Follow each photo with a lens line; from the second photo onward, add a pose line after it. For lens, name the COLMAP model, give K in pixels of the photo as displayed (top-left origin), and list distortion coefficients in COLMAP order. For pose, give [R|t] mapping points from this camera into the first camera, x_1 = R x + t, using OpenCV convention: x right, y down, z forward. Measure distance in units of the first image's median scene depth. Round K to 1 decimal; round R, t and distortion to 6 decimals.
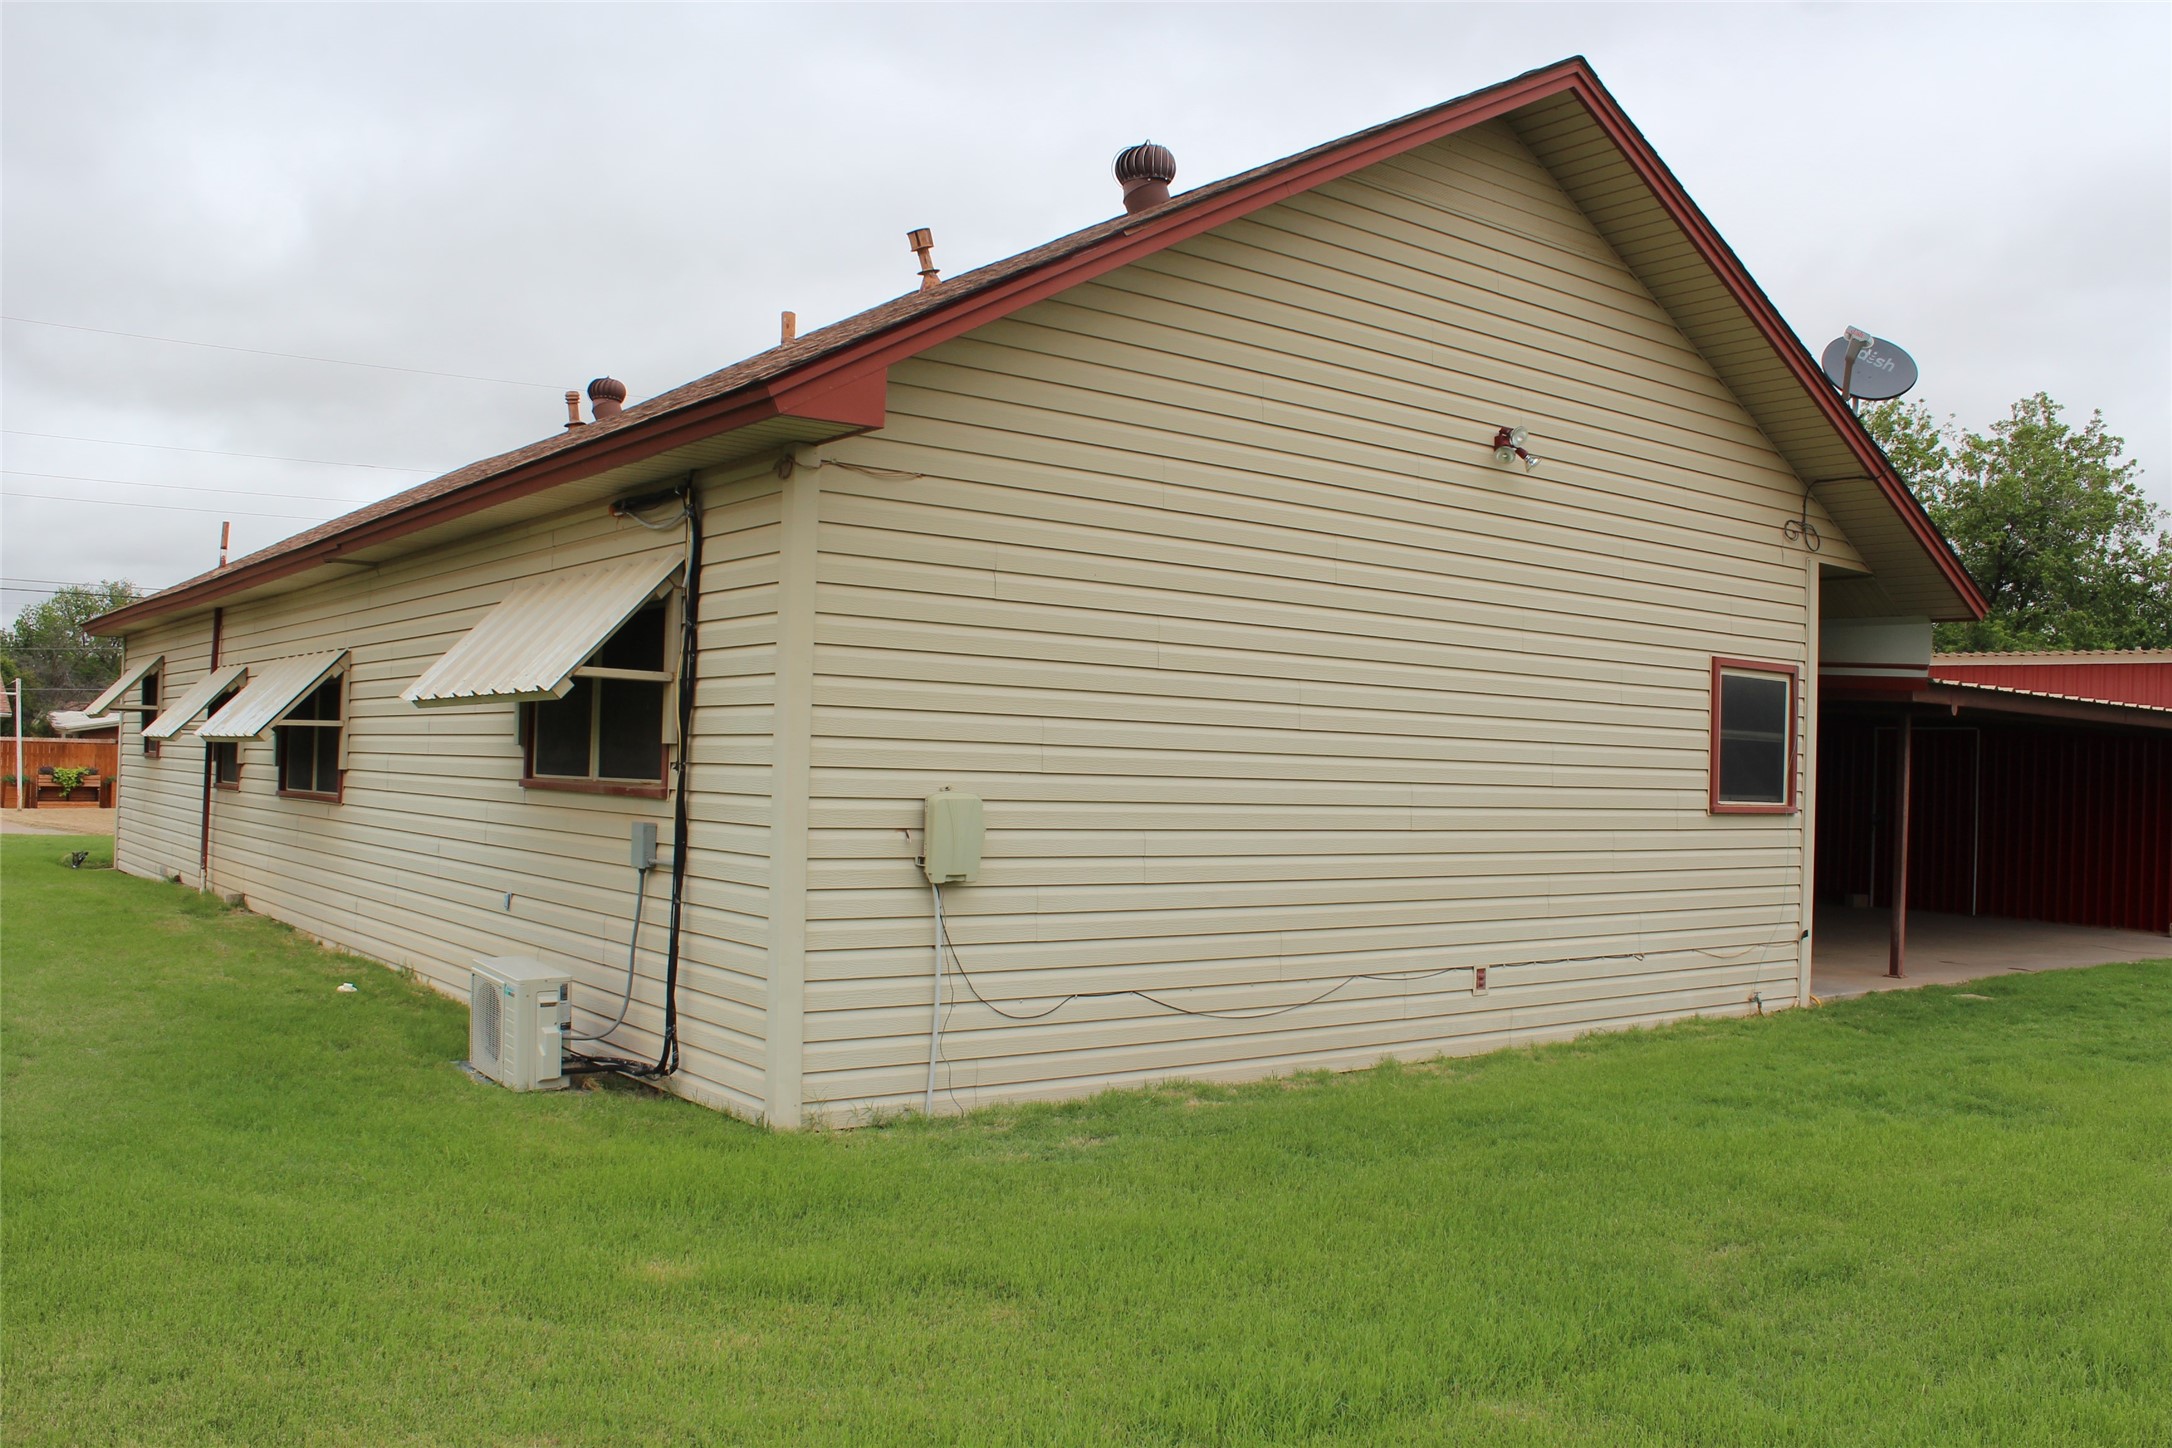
lens RADIAL K [[1821.4, 0, 1086.0], [0, 1821.4, 724.0], [0, 0, 1]] dist [-0.184160, -0.001133]
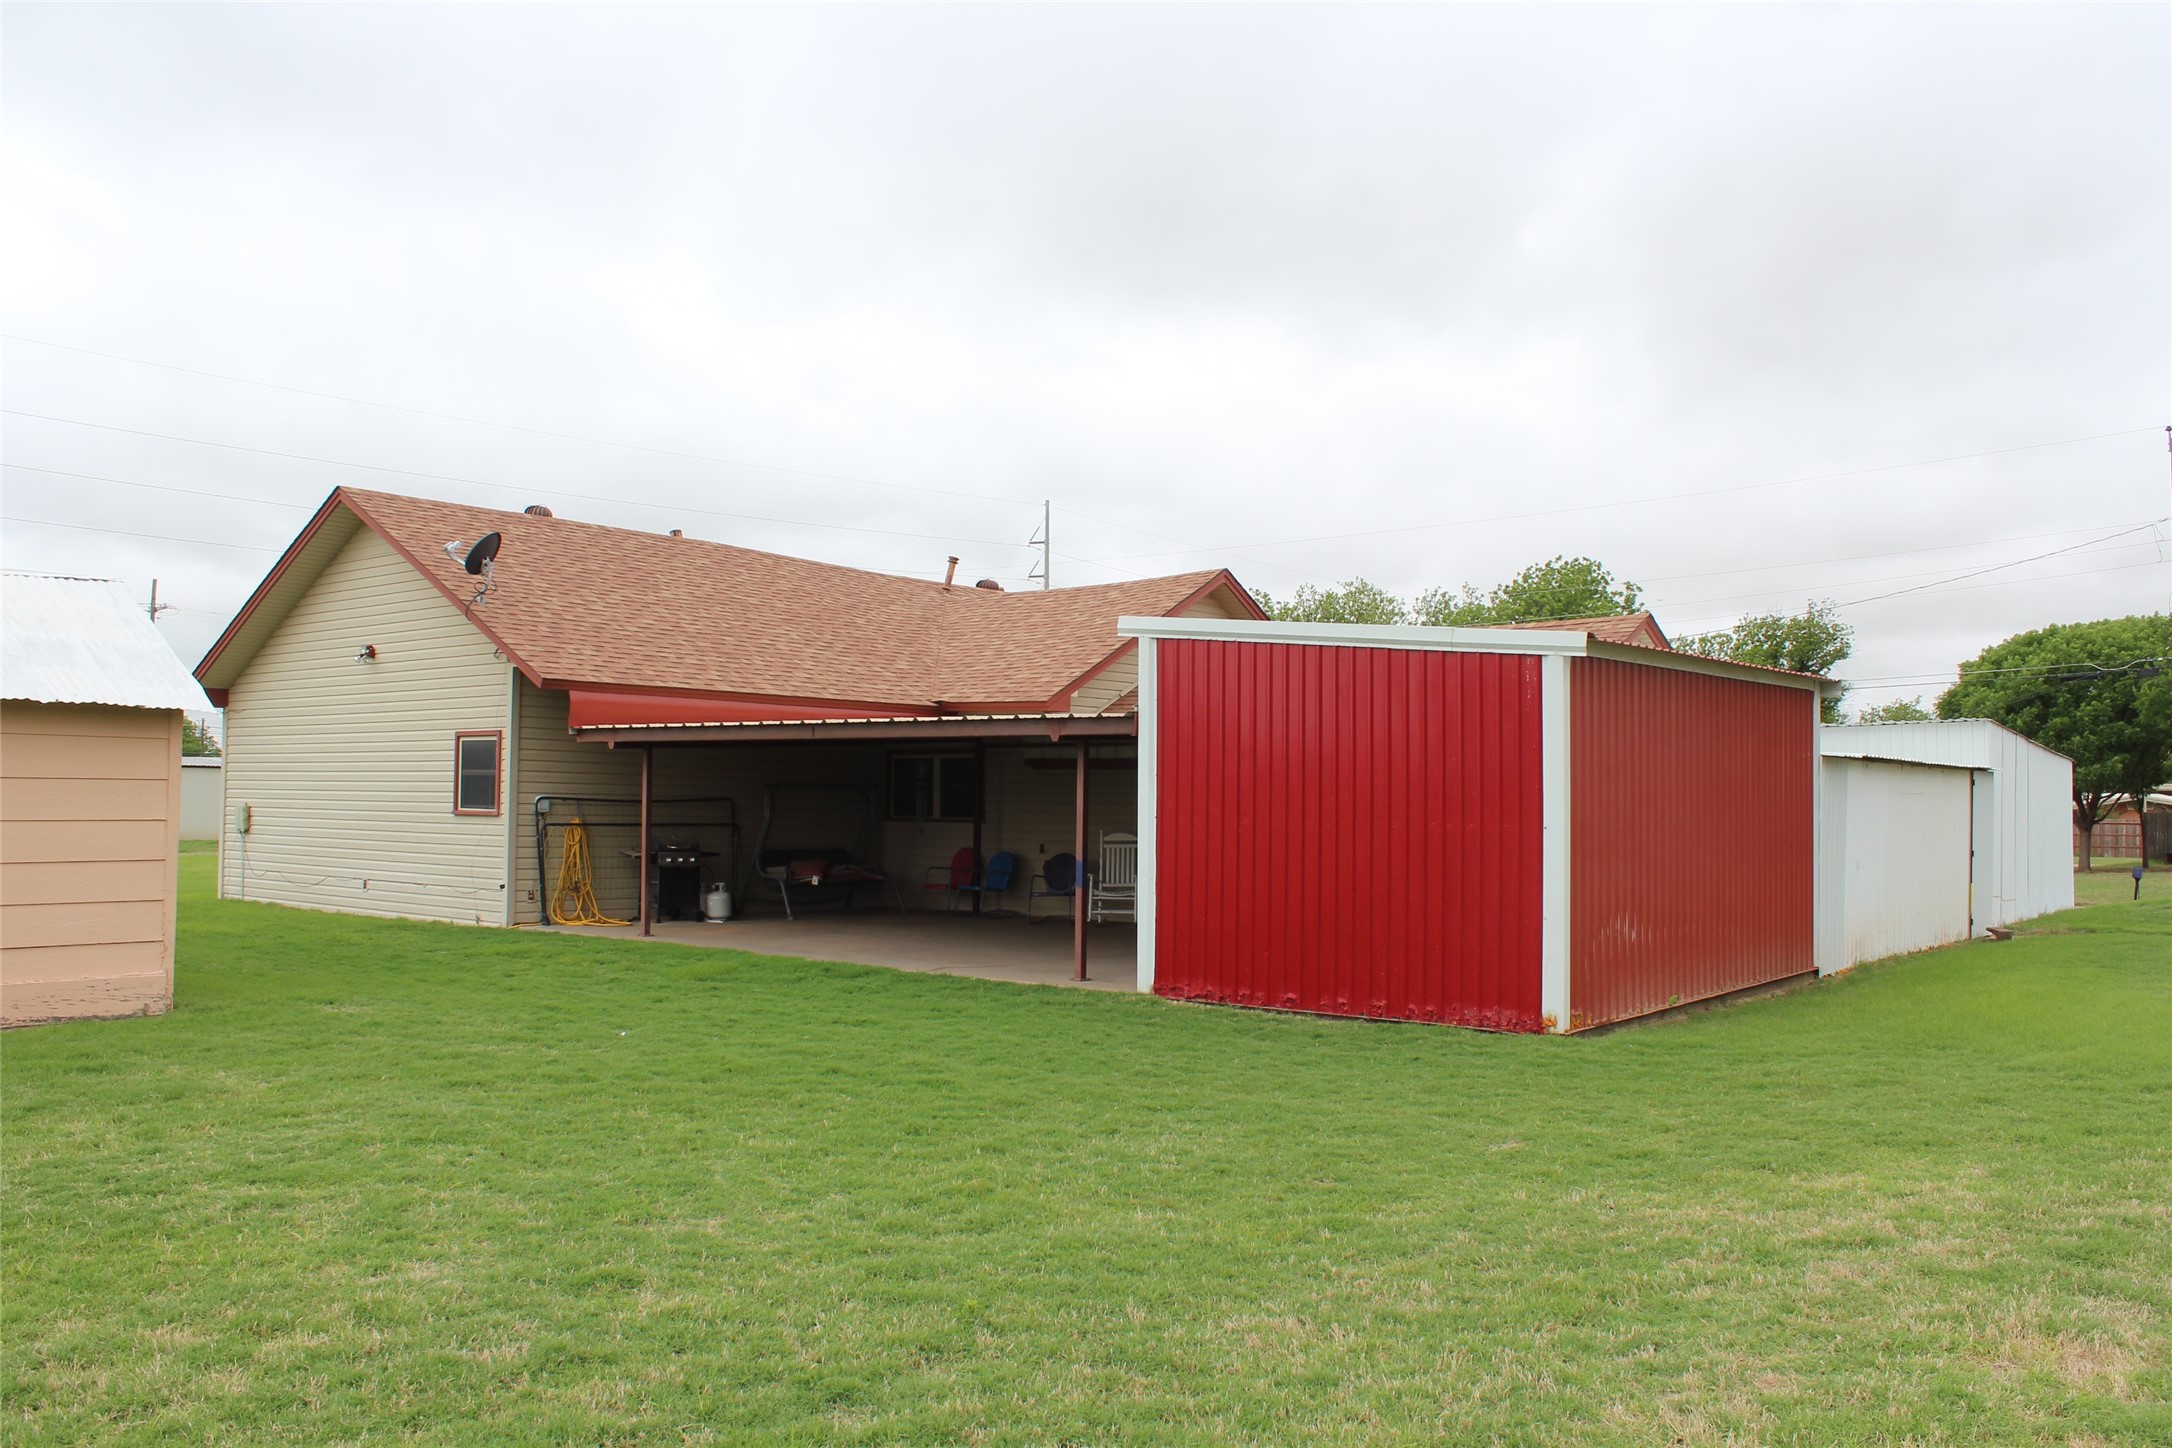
lens RADIAL K [[1750.5, 0, 1086.0], [0, 1750.5, 724.0], [0, 0, 1]] dist [-0.051098, -0.001051]
pose [[0.202231, -0.072185, -0.976674, 2.283832], [0.012313, 0.997388, -0.071166, 0.093677], [0.979260, 0.002366, 0.202592, 1.269529]]
